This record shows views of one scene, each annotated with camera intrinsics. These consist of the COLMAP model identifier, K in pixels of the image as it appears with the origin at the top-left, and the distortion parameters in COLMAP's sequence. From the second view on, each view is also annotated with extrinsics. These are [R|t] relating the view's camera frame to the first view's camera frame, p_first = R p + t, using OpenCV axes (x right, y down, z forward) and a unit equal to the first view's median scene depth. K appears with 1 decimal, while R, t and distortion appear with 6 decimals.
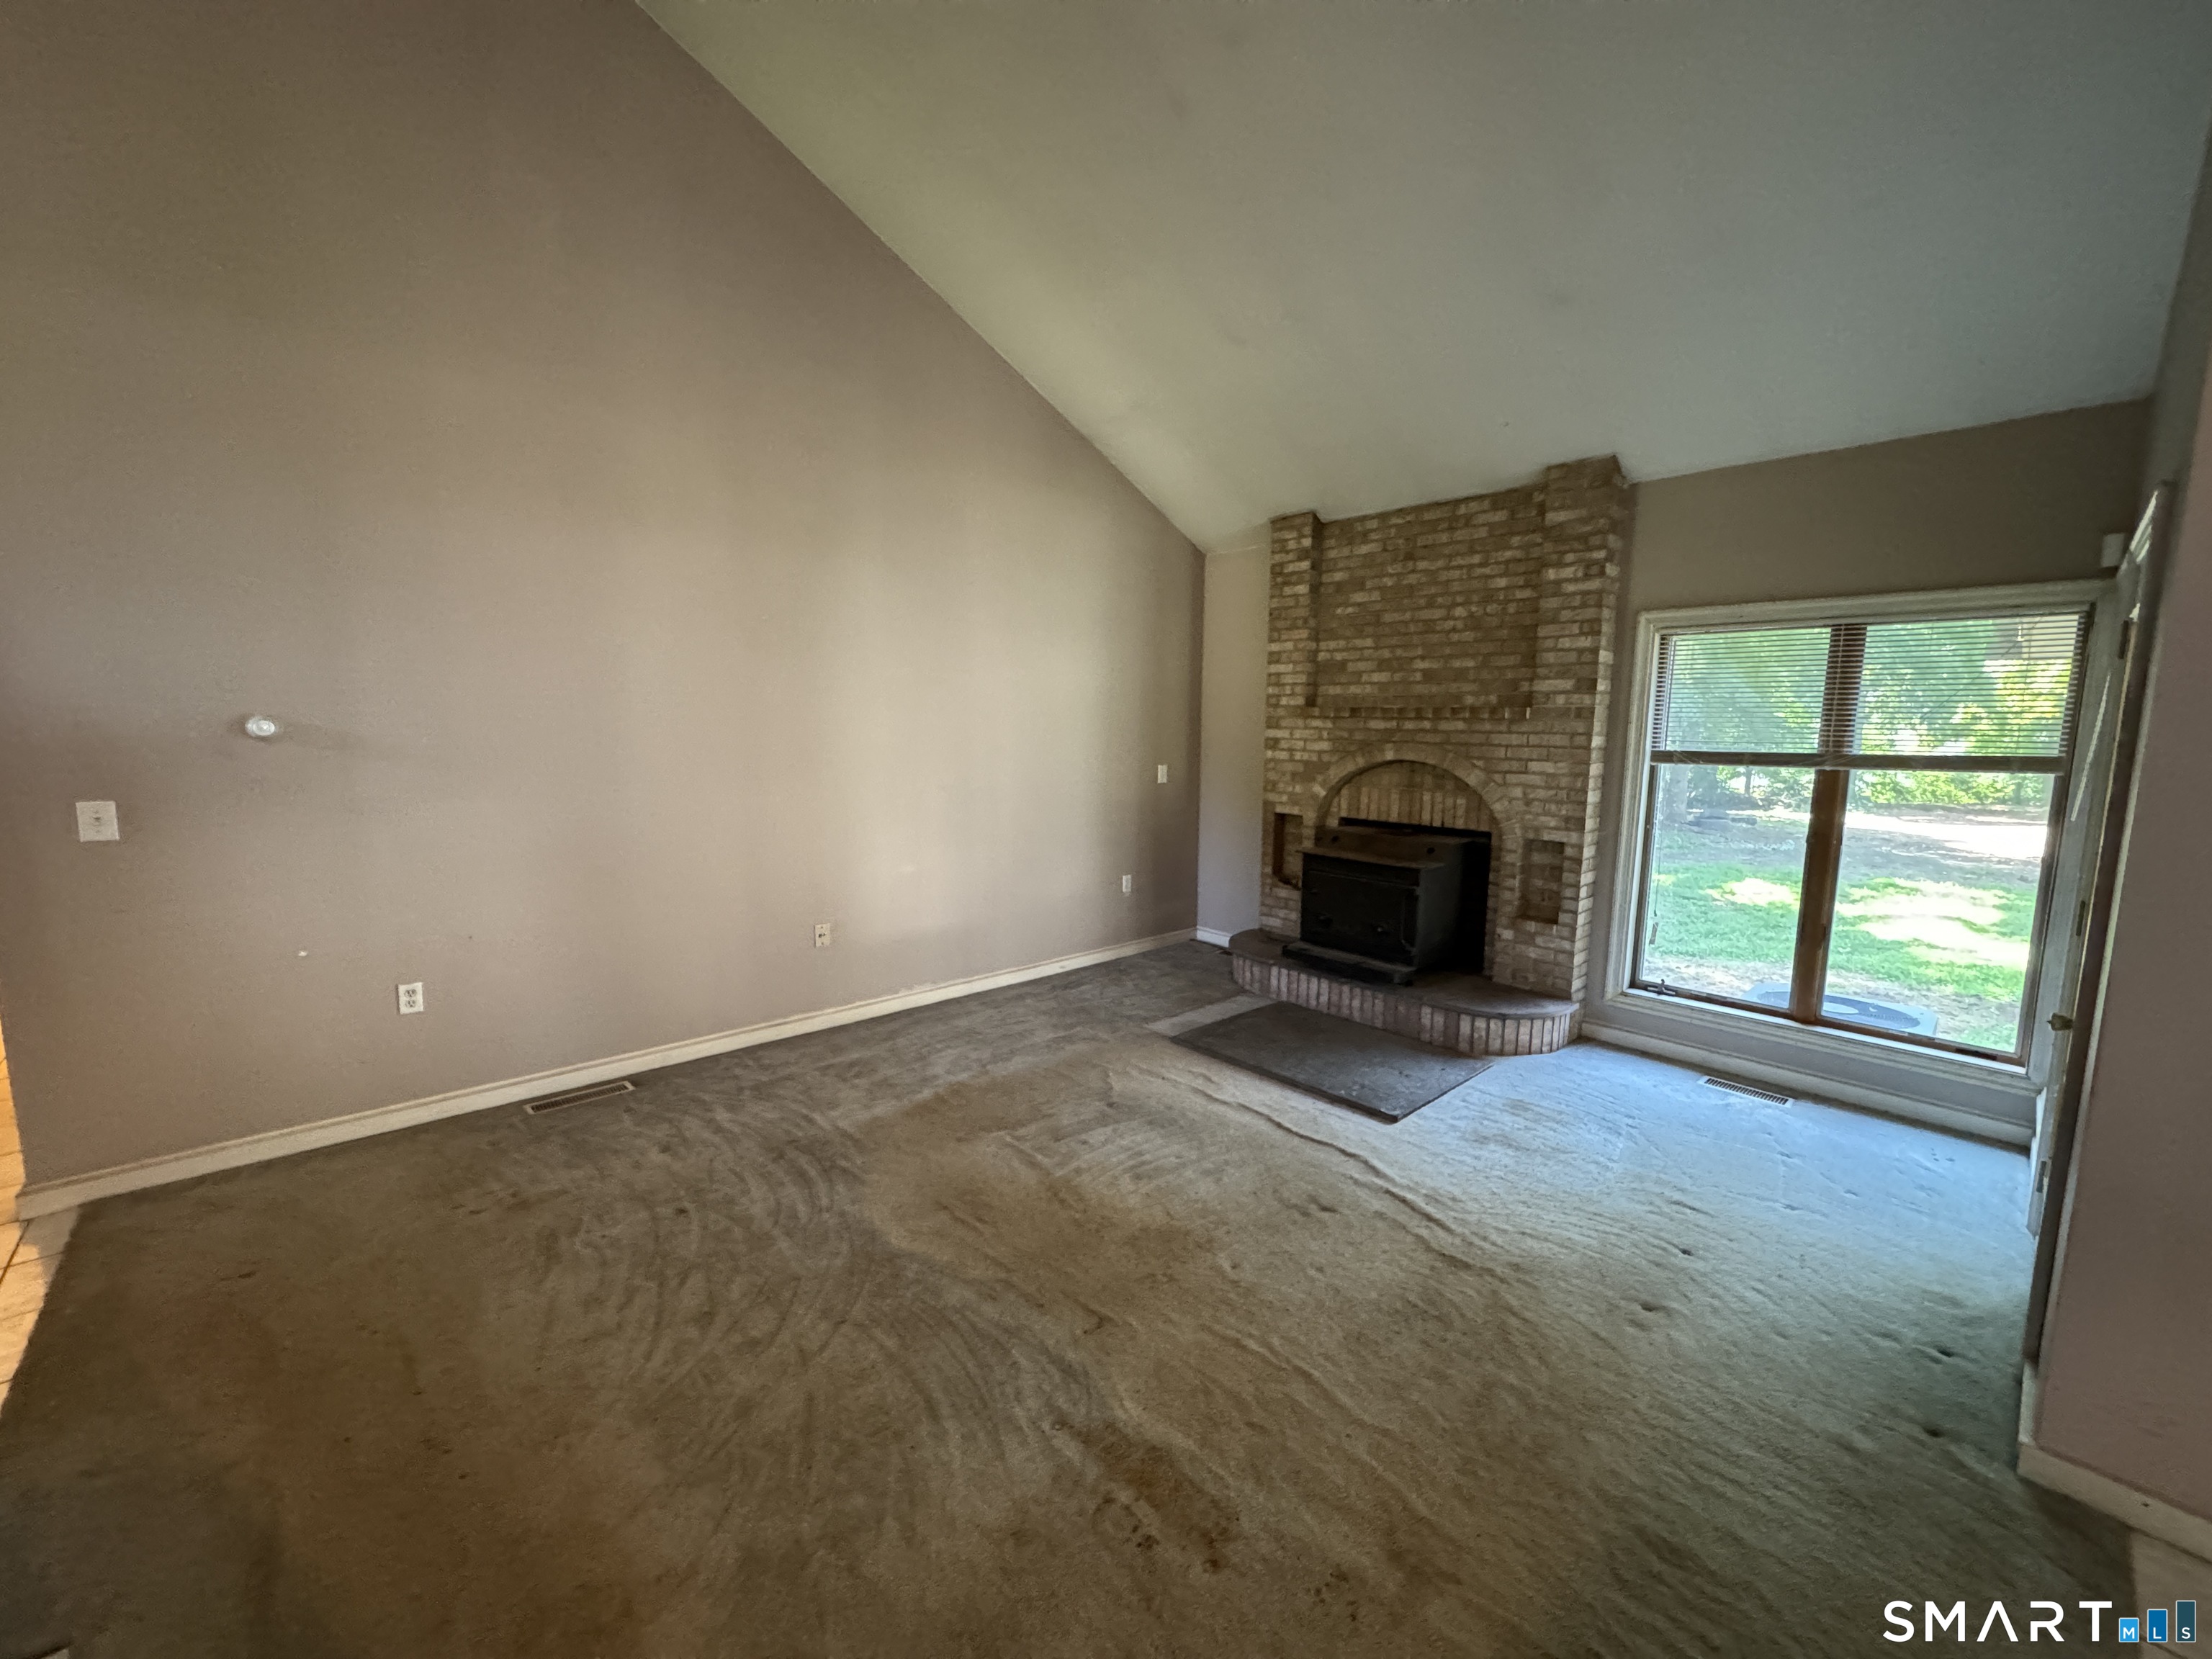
lens RADIAL K [[888.0, 0, 1113.6], [0, 888.0, 830.3], [0, 0, 1]] dist [0.002984, 0.000147]
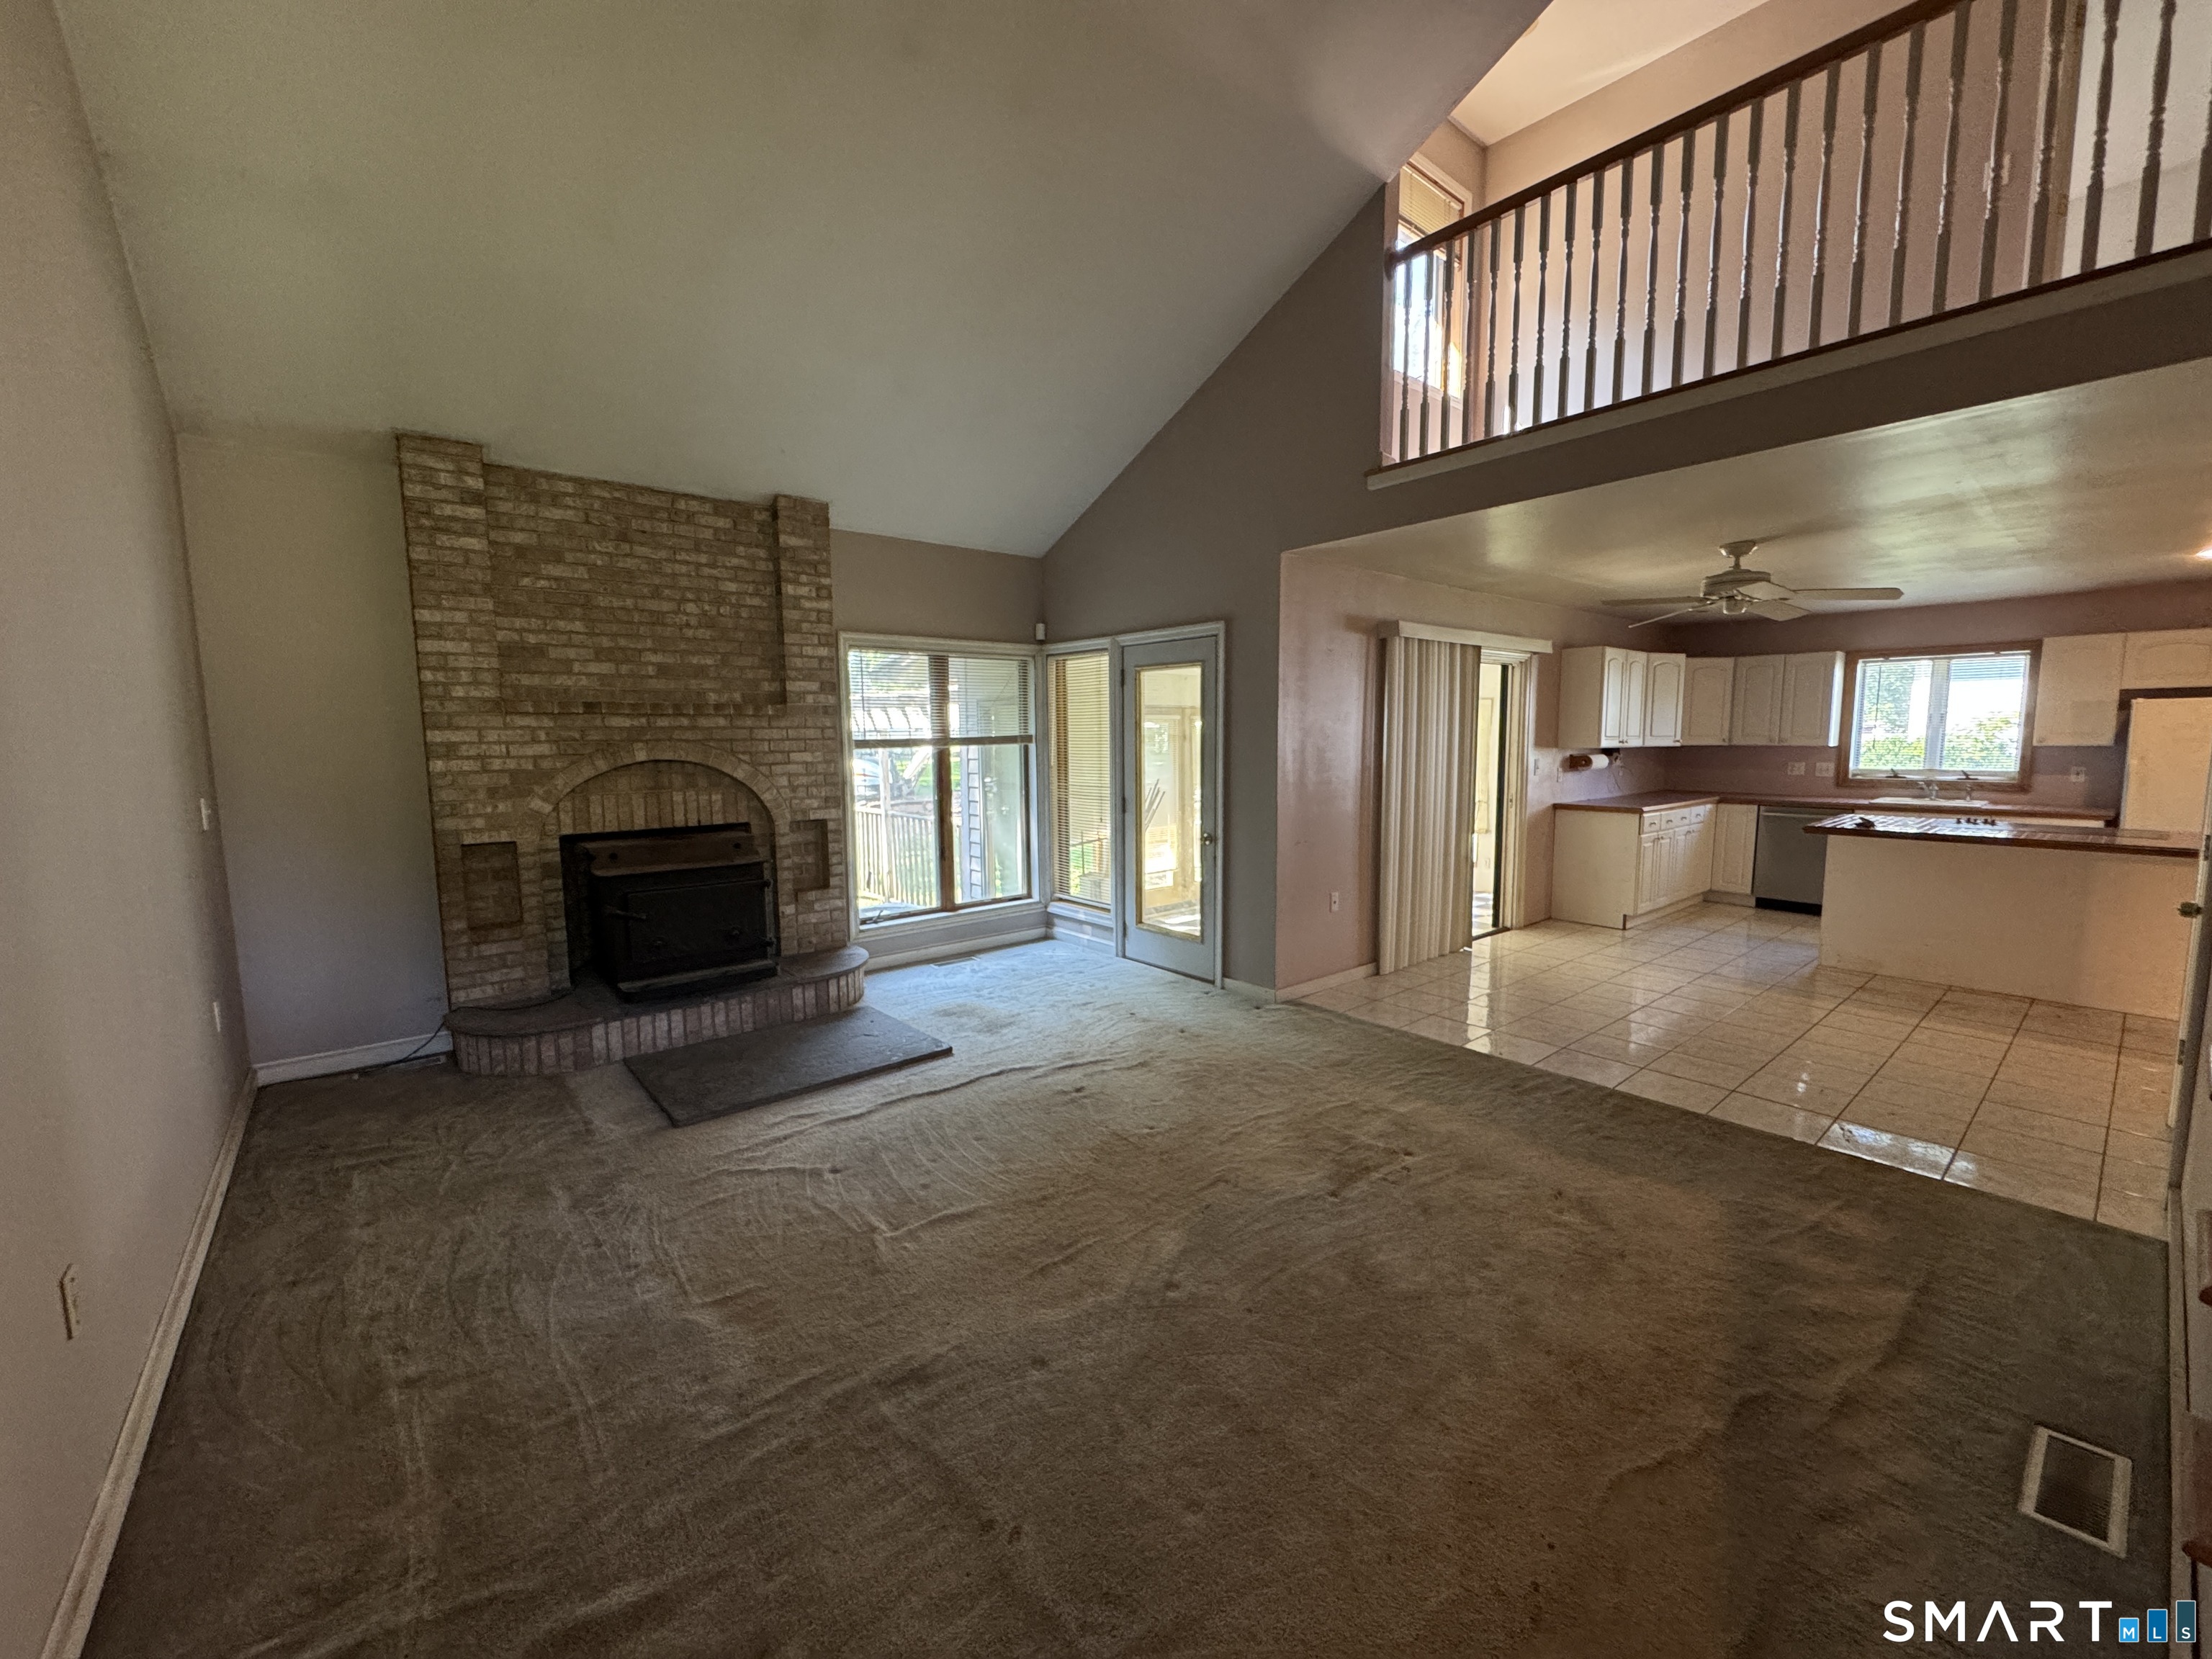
lens RADIAL K [[888.0, 0, 1114.3], [0, 888.0, 828.8], [0, 0, 1]] dist [0.002984, 0.000147]
pose [[0.052181, -0.122774, 0.991062, -0.602757], [0.131930, 0.984563, 0.115023, -0.054437], [-0.989885, 0.124749, 0.067573, 0.494625]]
